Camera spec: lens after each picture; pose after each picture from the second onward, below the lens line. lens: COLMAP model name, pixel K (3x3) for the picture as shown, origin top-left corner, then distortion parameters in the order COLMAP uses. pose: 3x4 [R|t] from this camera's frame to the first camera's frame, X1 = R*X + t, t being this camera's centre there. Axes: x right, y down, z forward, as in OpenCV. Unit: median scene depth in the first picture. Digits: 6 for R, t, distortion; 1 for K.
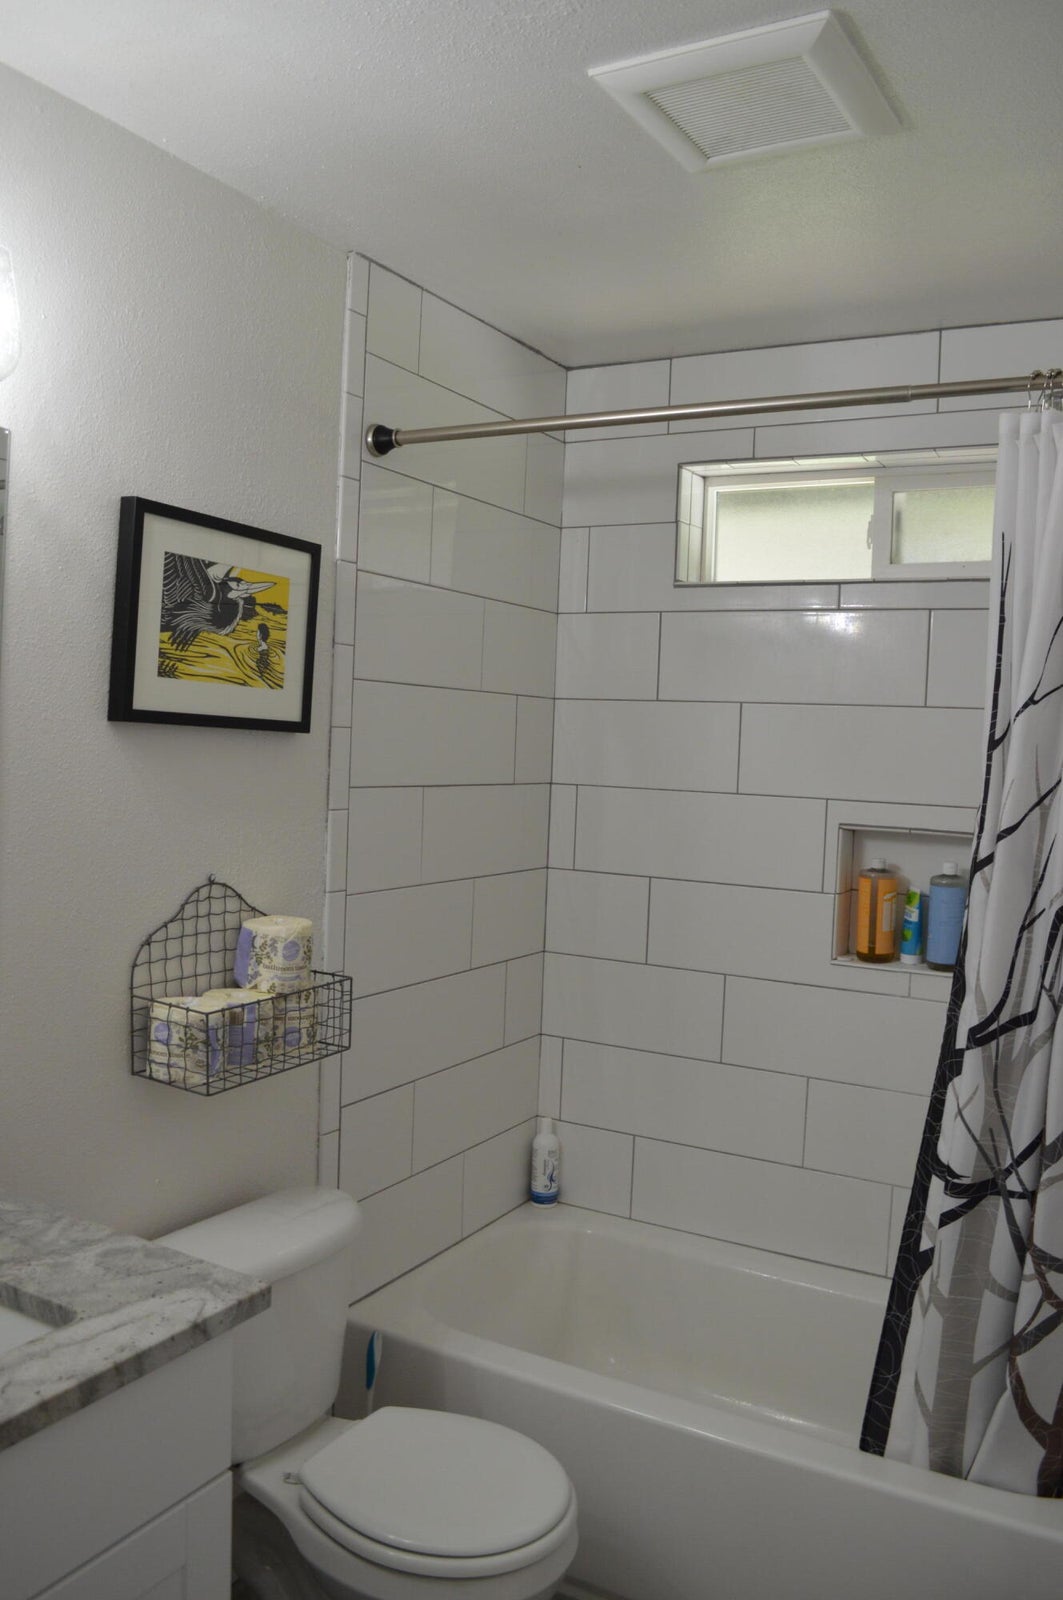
lens RADIAL K [[1278.6, 0, 531.5], [0, 1278.6, 800.0], [0, 0, 1]] dist [-0.081887, 0.012031]
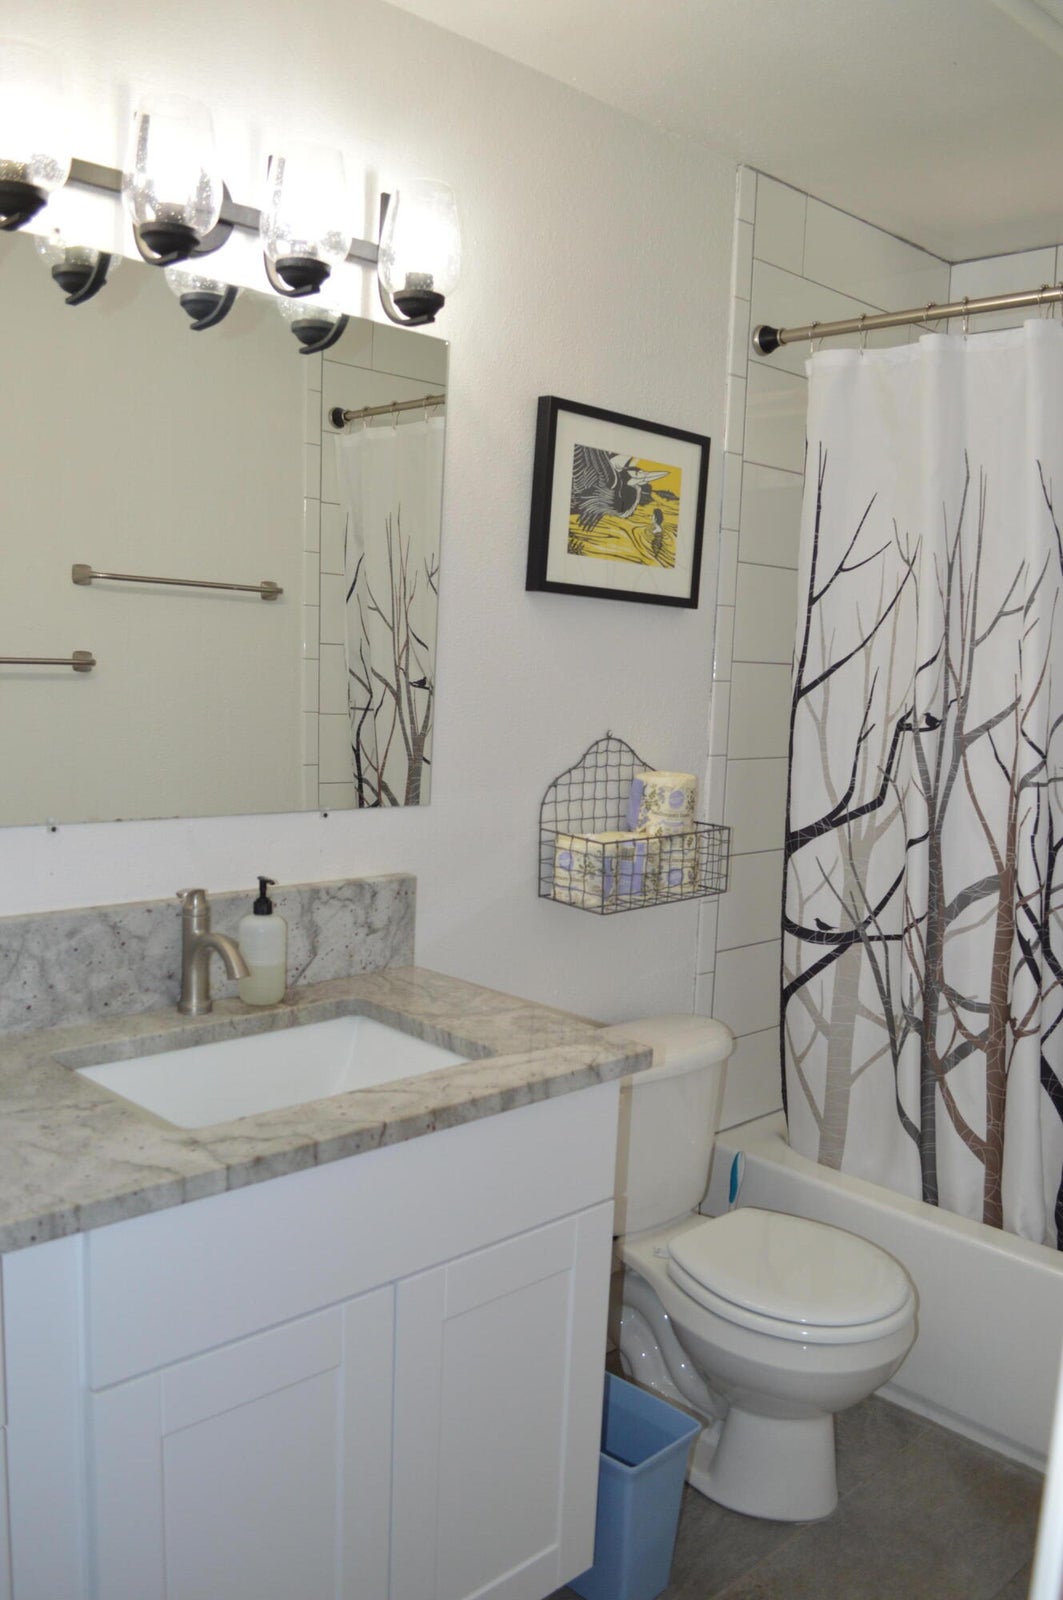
lens RADIAL K [[1278.6, 0, 531.5], [0, 1278.6, 800.0], [0, 0, 1]] dist [-0.081887, 0.012031]
pose [[0.955555, 0.032387, -0.293029, 0.020415], [-0.016159, 0.998207, 0.057633, 0.056919], [0.294370, -0.050336, 0.954365, -0.121215]]
